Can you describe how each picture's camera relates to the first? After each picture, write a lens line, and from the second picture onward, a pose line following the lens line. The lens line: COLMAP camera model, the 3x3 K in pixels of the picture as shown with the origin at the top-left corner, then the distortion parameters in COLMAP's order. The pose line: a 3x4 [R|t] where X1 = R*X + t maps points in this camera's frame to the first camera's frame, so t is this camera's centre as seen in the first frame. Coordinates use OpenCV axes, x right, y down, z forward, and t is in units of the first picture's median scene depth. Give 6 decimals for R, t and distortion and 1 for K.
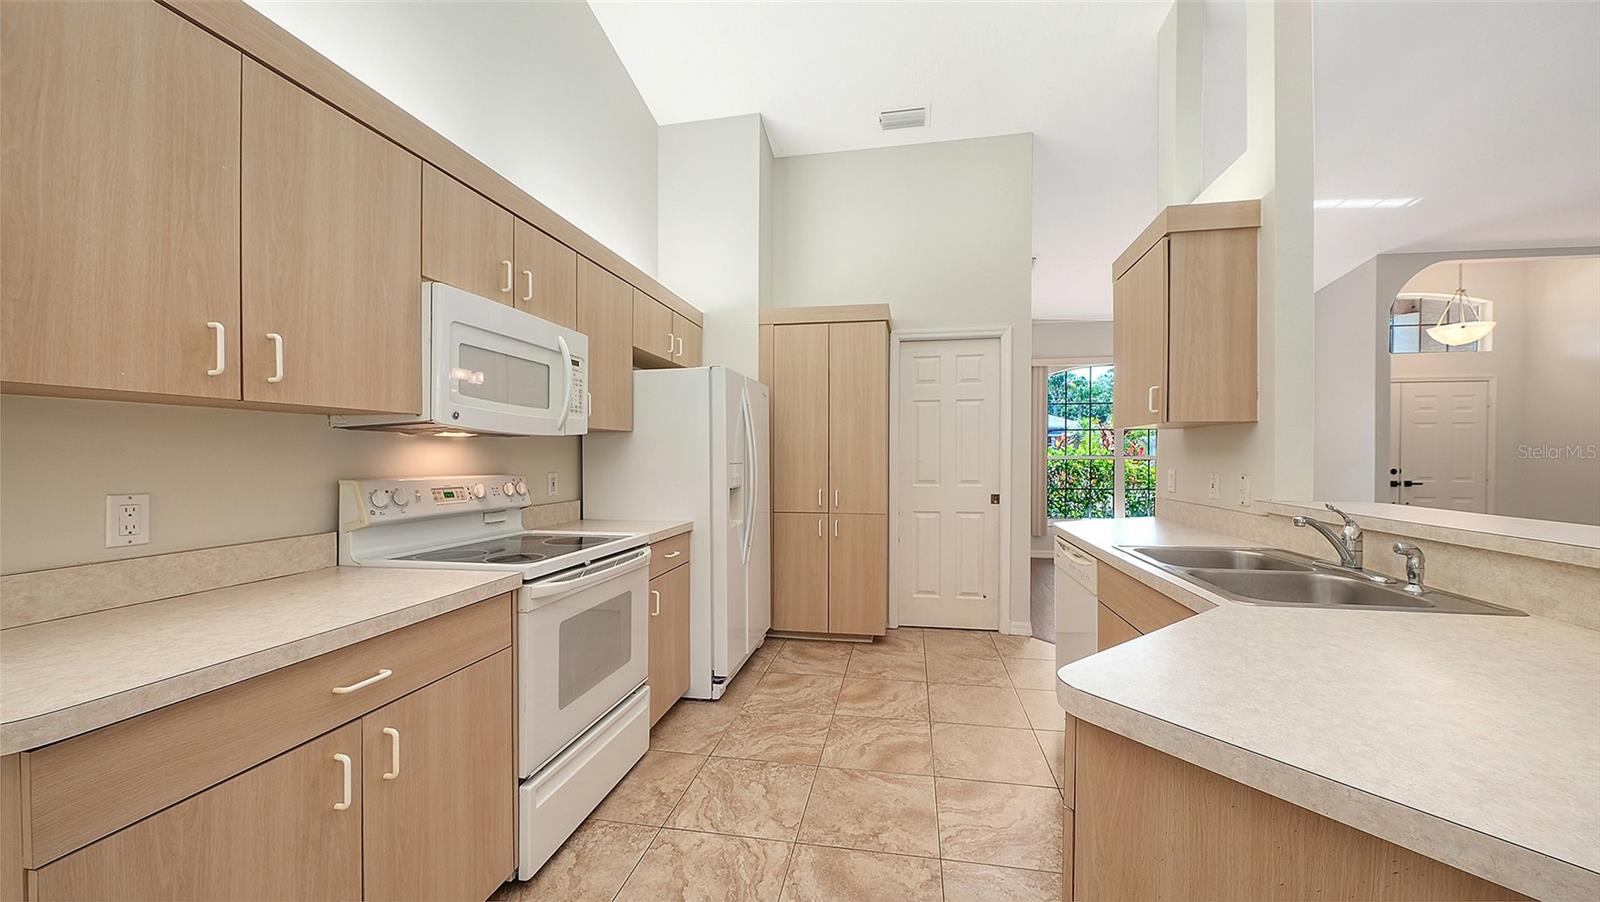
lens RADIAL K [[568.6, 0, 822.5], [0, 568.6, 468.2], [0, 0, 1]] dist [-0.005985, 0.000078]
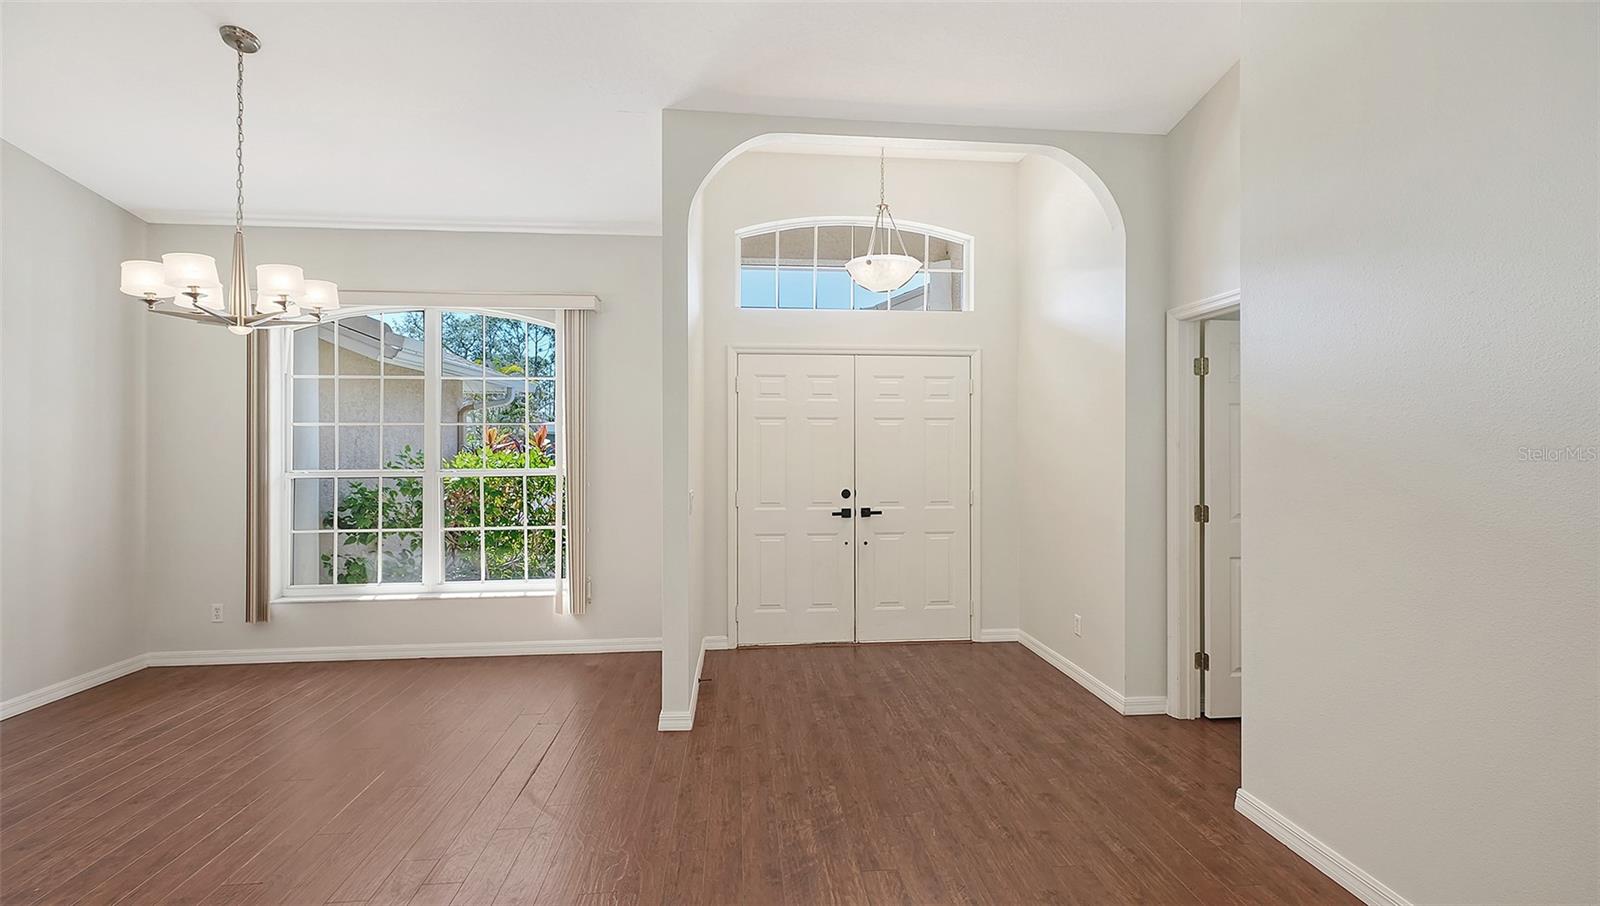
lens RADIAL K [[664.3, 0, 802.4], [0, 664.3, 440.4], [0, 0, 1]] dist [-0.001461, -0.000429]
pose [[0.968320, -0.000063, 0.249712, 2.059519], [0.006864, 0.999629, -0.026366, -0.092192], [-0.249617, 0.027245, 0.967961, 0.761299]]
